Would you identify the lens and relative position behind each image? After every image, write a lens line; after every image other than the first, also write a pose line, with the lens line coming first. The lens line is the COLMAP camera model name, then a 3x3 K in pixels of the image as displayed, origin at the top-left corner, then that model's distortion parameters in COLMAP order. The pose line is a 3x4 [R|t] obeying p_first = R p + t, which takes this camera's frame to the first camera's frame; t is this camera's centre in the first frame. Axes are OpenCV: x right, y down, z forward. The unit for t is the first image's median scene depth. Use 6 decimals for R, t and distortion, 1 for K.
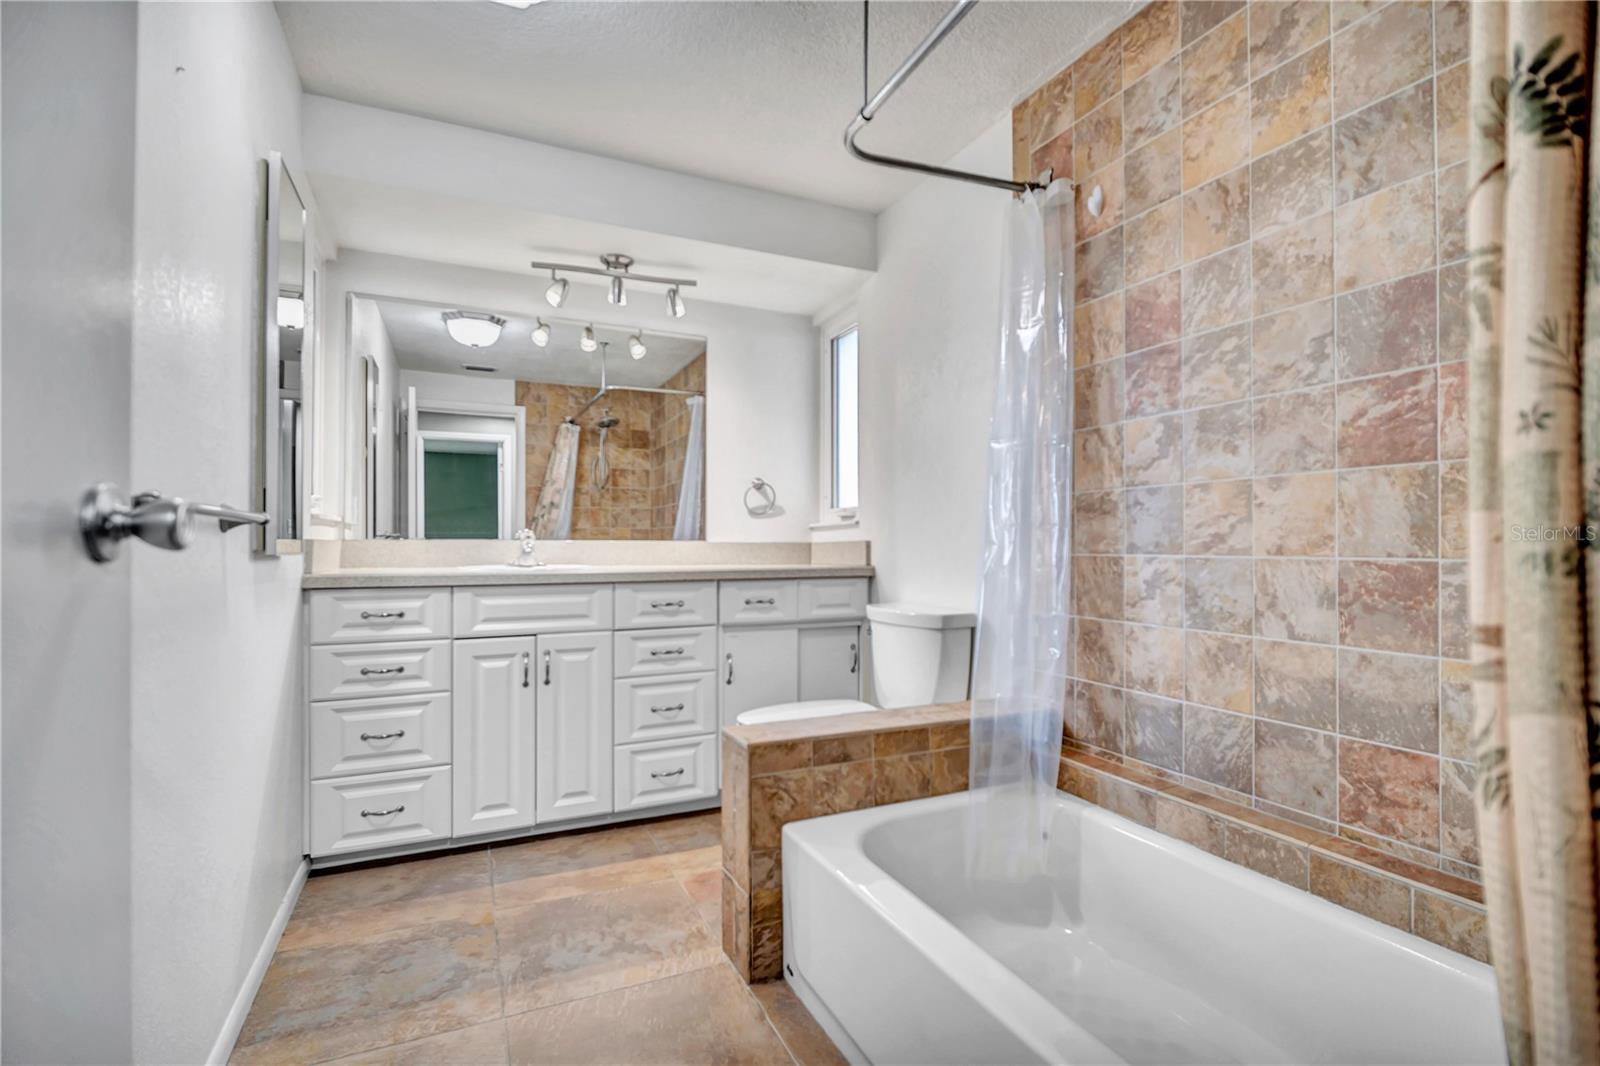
lens RADIAL K [[746.2, 0, 810.6], [0, 746.2, 534.2], [0, 0, 1]] dist [0.000030, -0.003072]
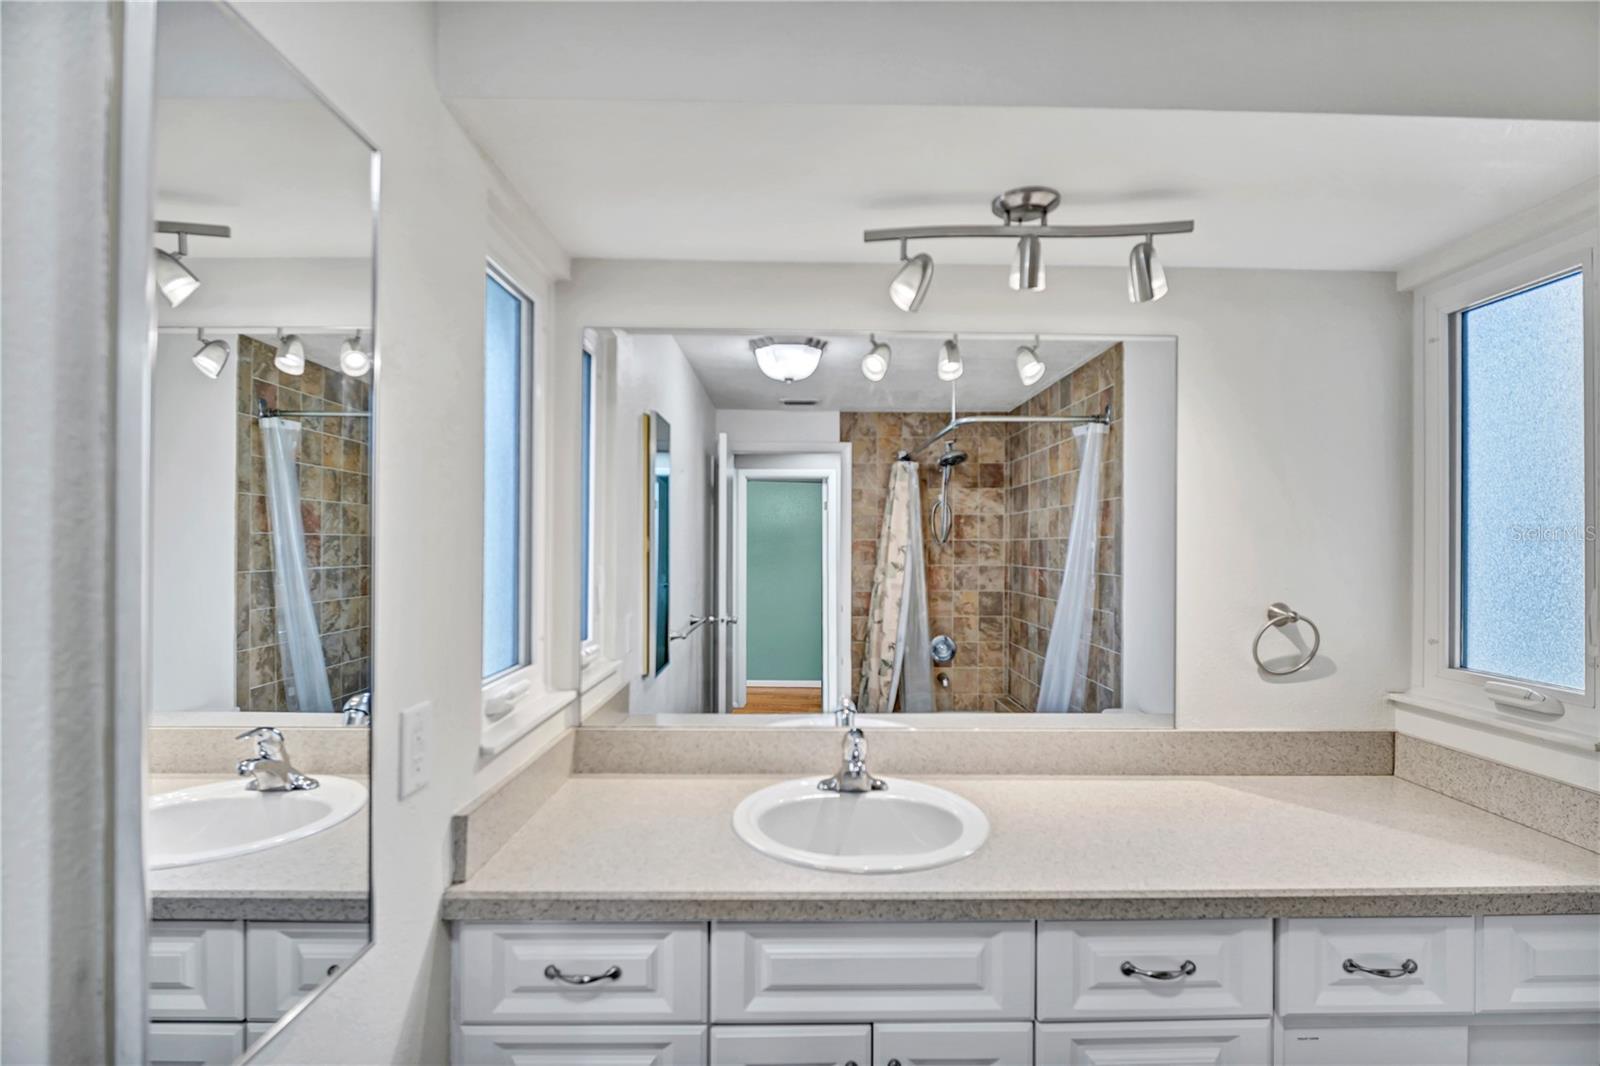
lens RADIAL K [[746.2, 0, 801.6], [0, 746.2, 543.5], [0, 0, 1]] dist [0.000030, -0.003072]
pose [[0.908383, 0.008081, -0.418062, -0.122464], [-0.003012, 0.999914, 0.012784, -0.096599], [0.418129, -0.010354, 0.908329, 0.319632]]
